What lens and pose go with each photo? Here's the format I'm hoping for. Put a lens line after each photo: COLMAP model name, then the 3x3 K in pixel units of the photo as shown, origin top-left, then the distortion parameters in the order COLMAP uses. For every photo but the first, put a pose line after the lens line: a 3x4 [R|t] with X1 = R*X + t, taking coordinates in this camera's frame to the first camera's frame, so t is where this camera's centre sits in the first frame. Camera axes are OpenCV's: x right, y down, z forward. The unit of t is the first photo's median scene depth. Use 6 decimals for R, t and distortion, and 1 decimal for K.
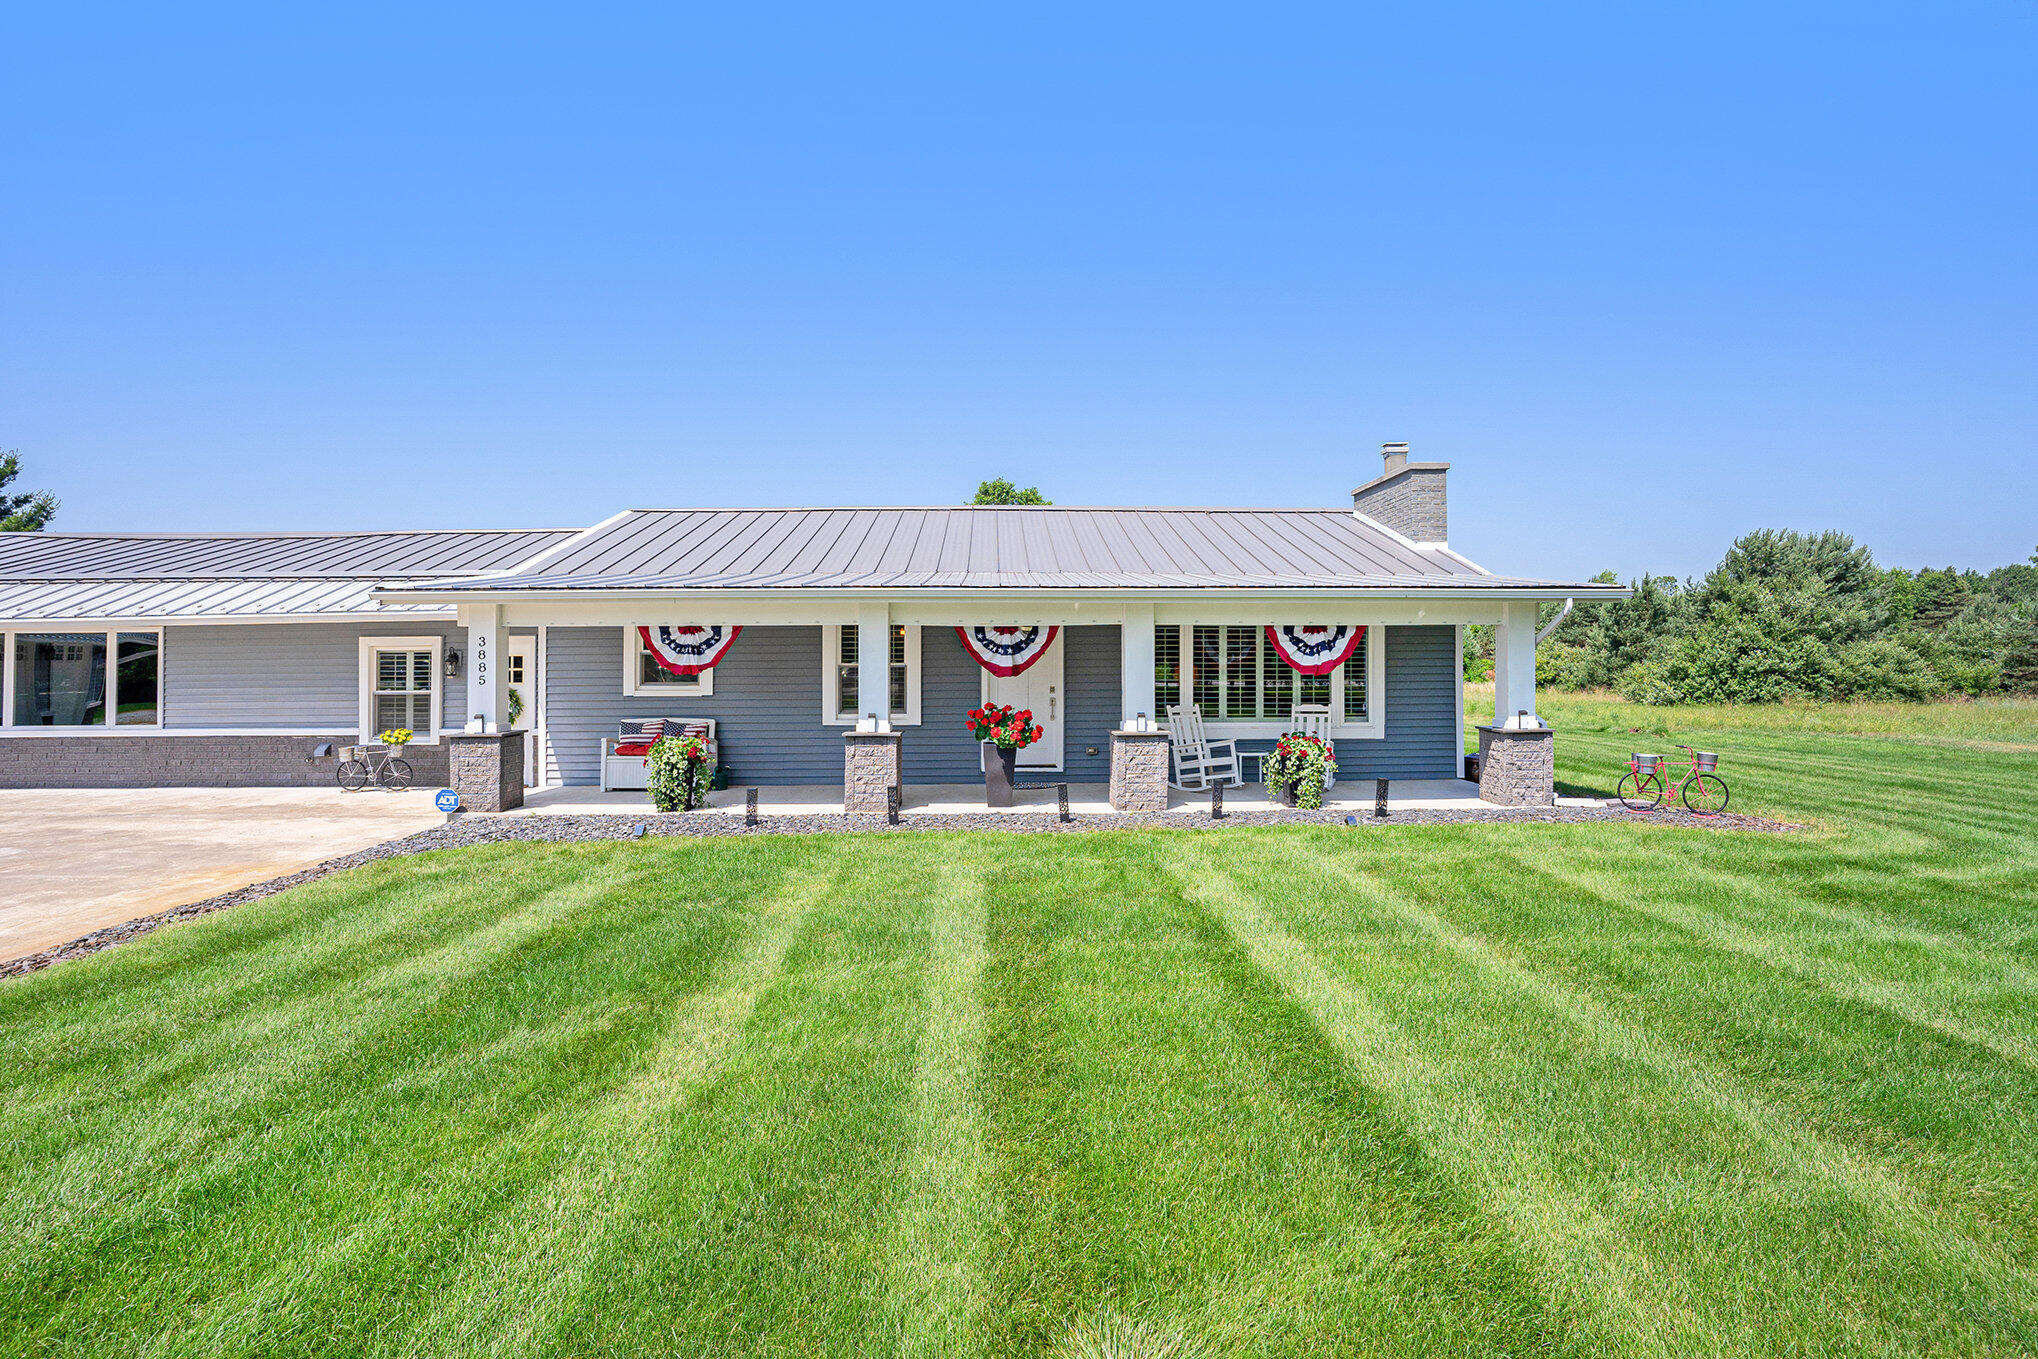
lens RADIAL K [[1001.3, 0, 1015.1], [0, 1001.3, 678.8], [0, 0, 1]] dist [-0.039143, 0.003750]
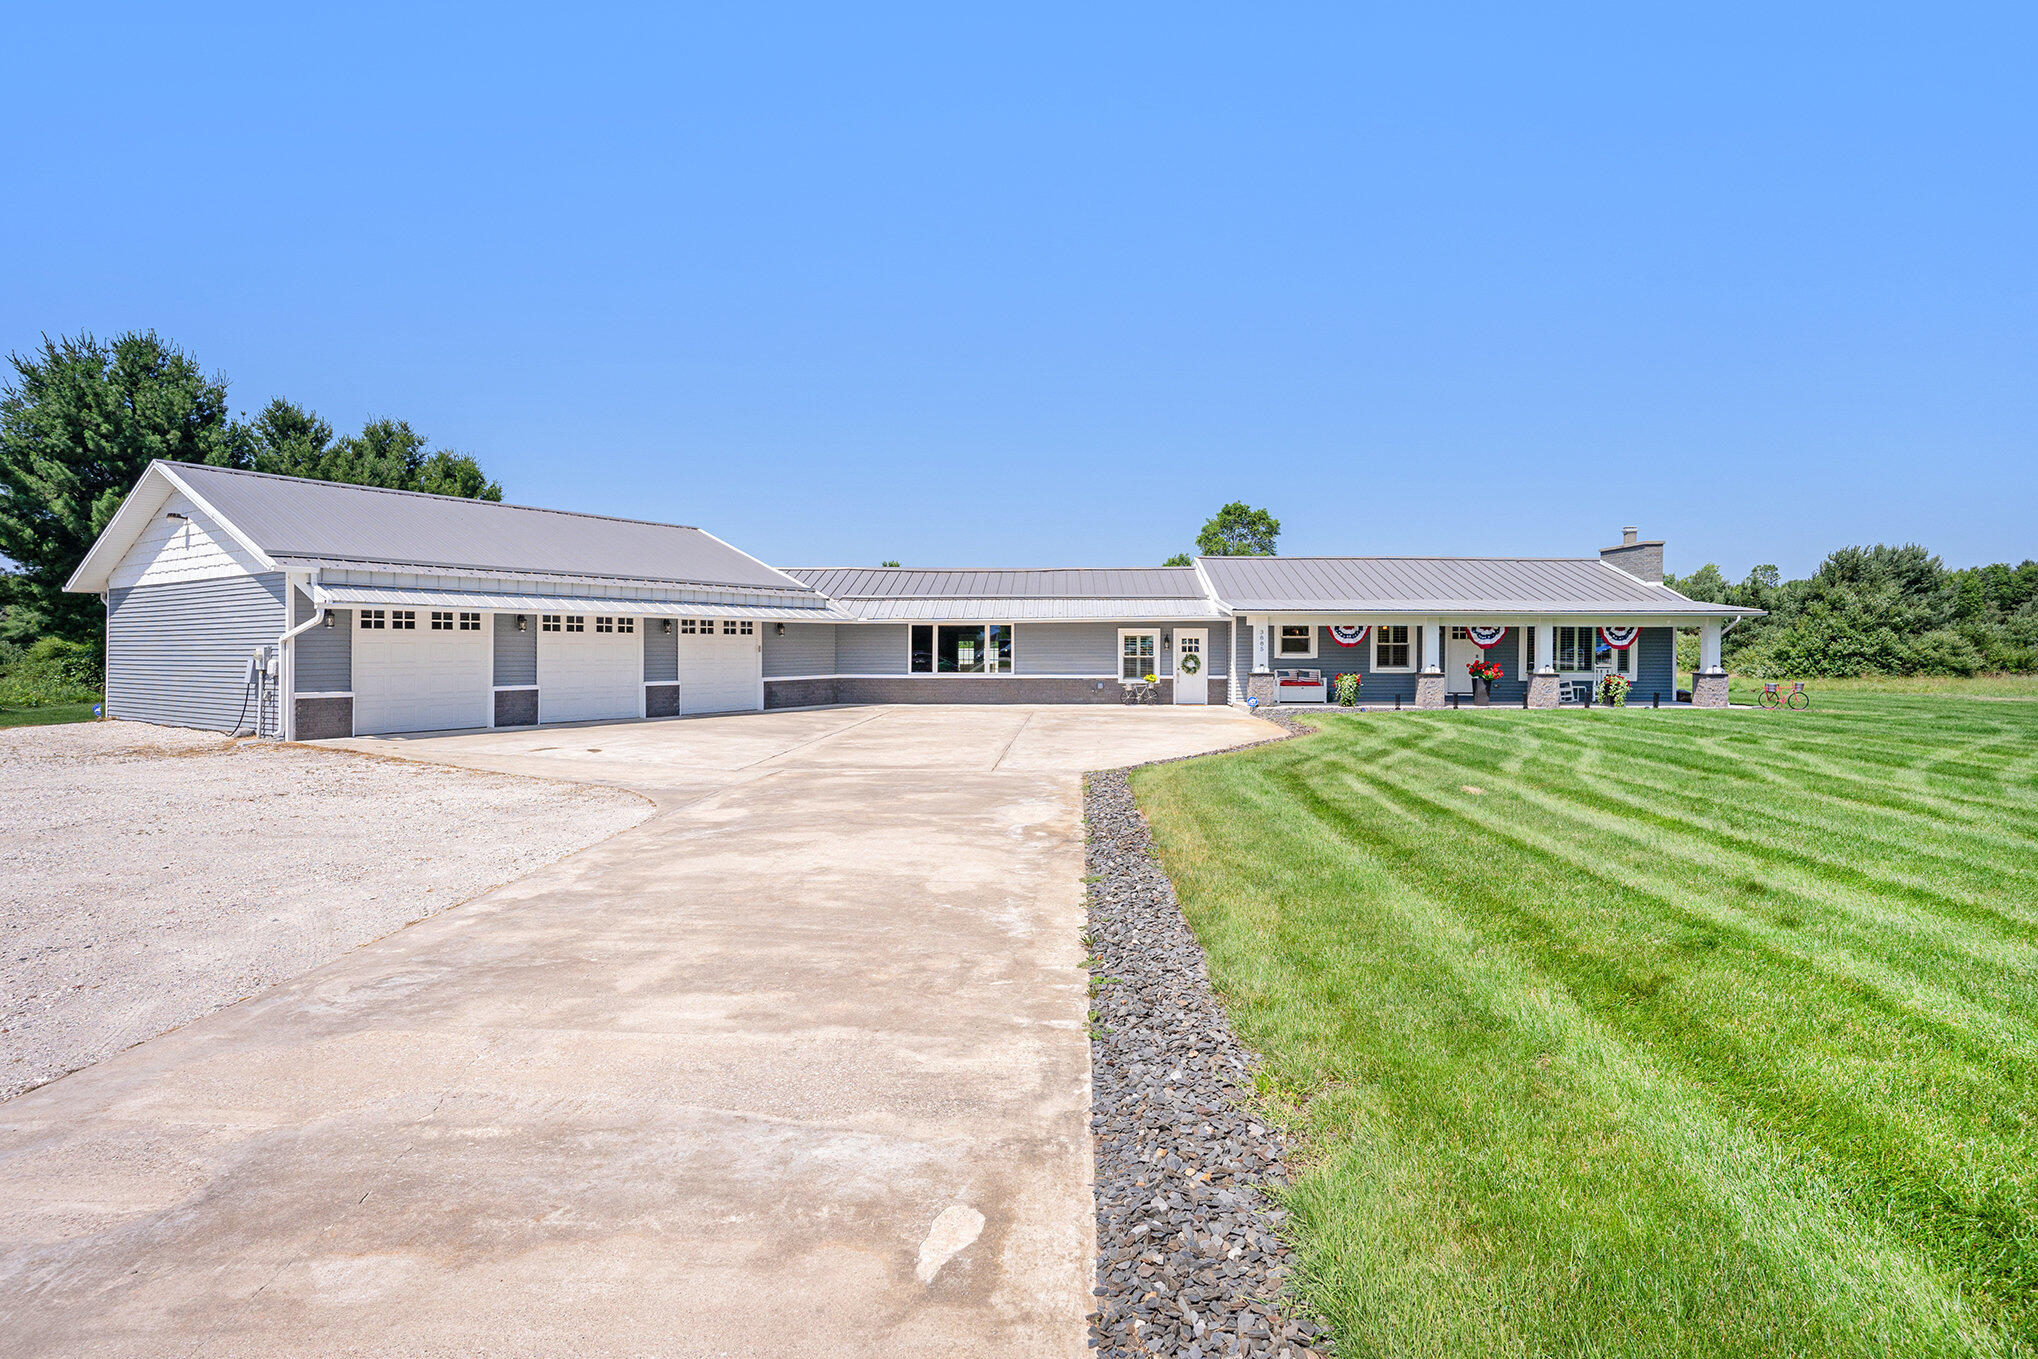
lens RADIAL K [[1001.3, 0, 1018.4], [0, 1001.3, 678.0], [0, 0, 1]] dist [-0.039143, 0.003750]
pose [[0.997781, 0.006628, -0.066258, -0.286965], [-0.005600, 0.999861, 0.015701, 0.010722], [0.066353, -0.015295, 0.997679, -0.416091]]
